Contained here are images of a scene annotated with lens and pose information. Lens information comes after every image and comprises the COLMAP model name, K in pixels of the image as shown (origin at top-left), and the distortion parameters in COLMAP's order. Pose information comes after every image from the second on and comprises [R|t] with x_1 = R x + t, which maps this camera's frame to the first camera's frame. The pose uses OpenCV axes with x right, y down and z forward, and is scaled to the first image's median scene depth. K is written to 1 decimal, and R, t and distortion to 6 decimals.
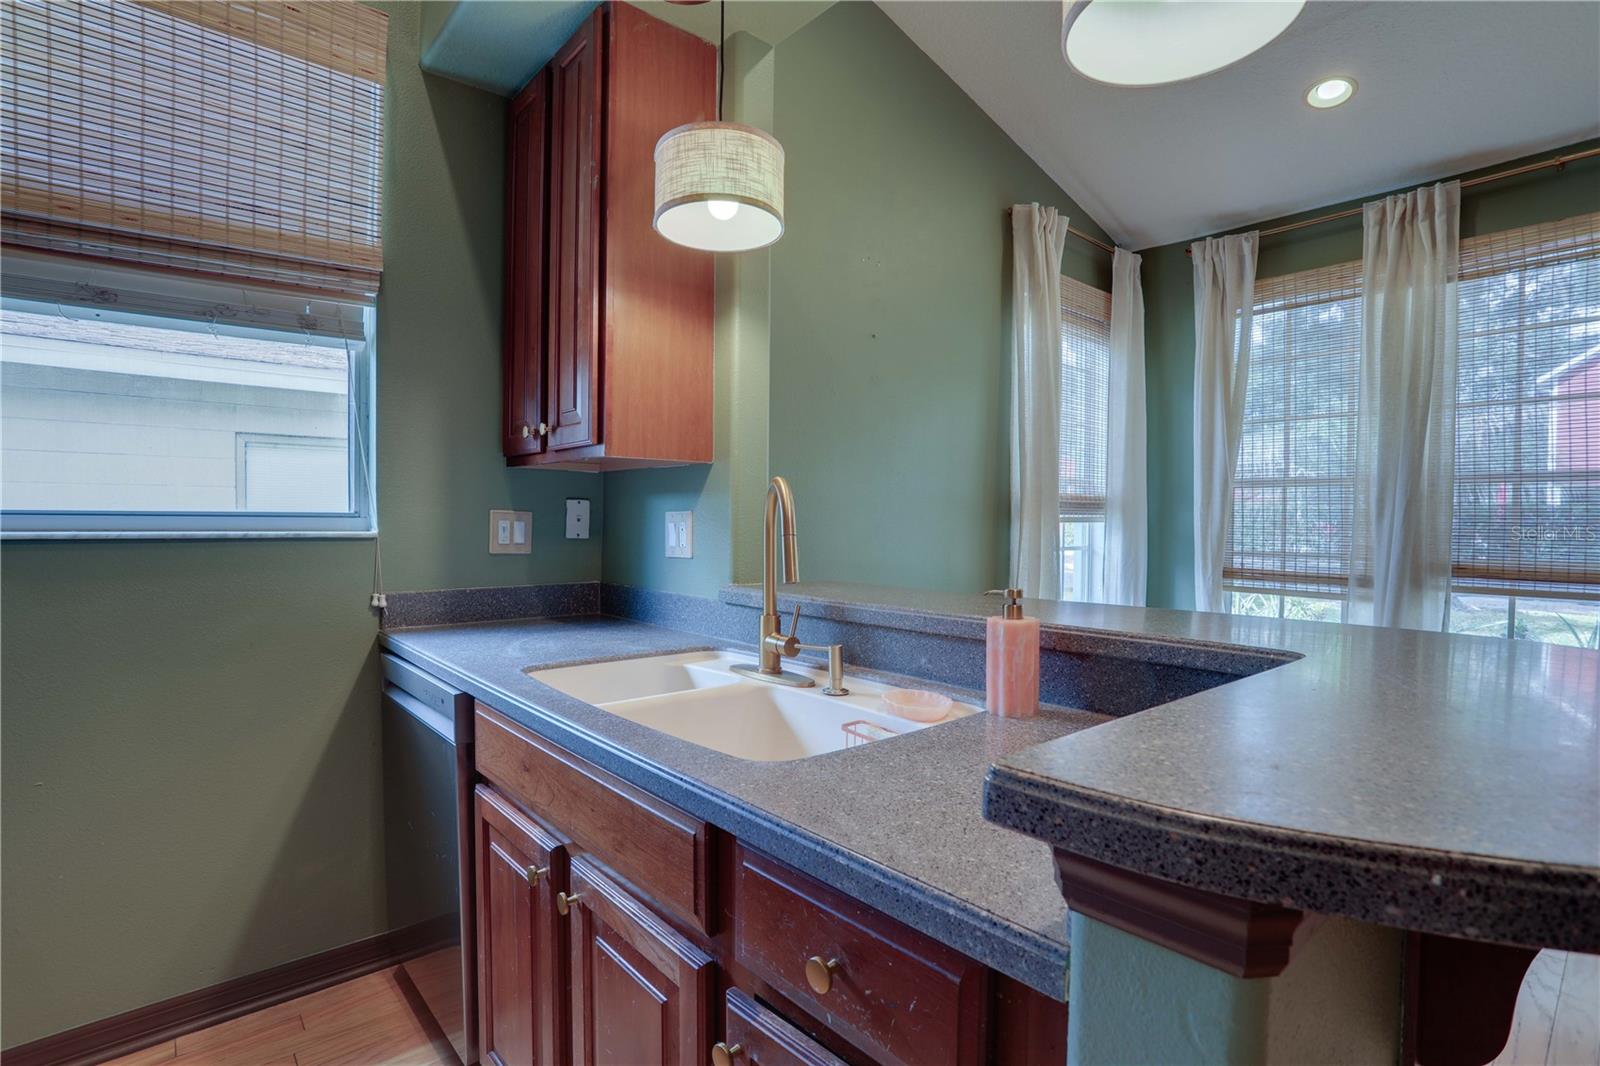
lens RADIAL K [[773.2, 0, 800.0], [0, 773.2, 533.0], [0, 0, 1]] dist [-0.083228, 0.041047]
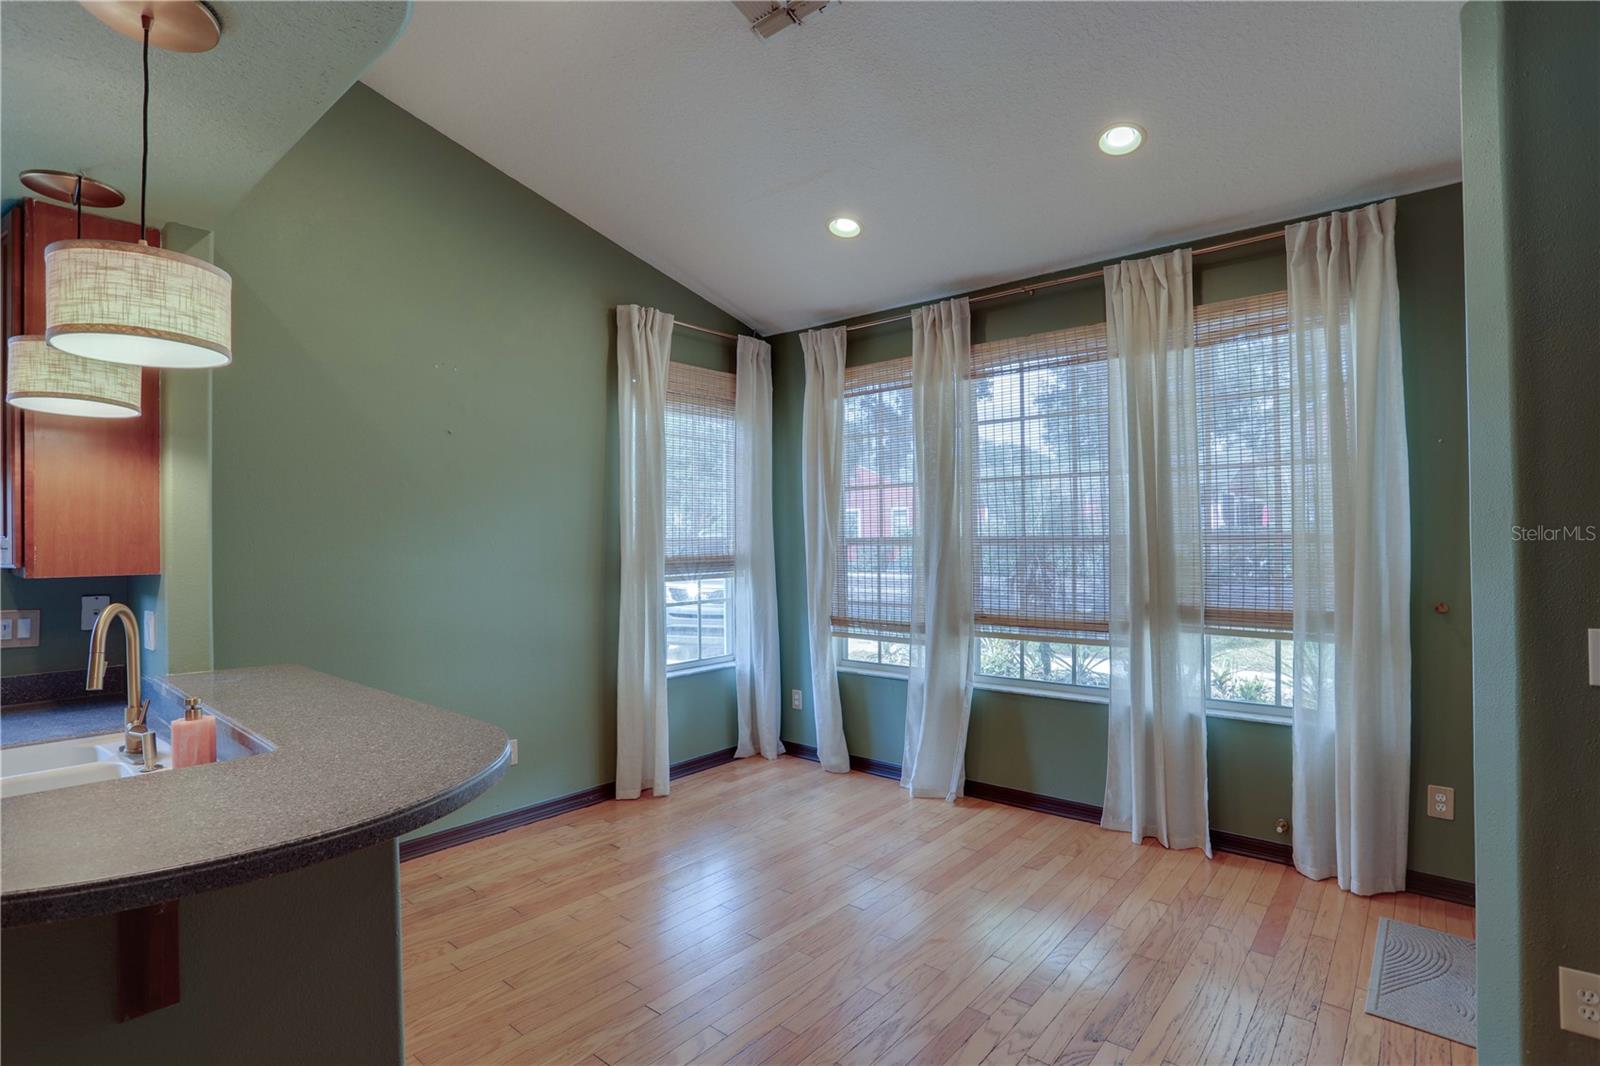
lens RADIAL K [[773.2, 0, 800.0], [0, 773.2, 533.0], [0, 0, 1]] dist [-0.083228, 0.041047]
pose [[0.989041, -0.015347, 0.146845, 0.386463], [0.019363, 0.999476, -0.025956, -0.056214], [-0.146369, 0.028515, 0.988819, -0.173508]]
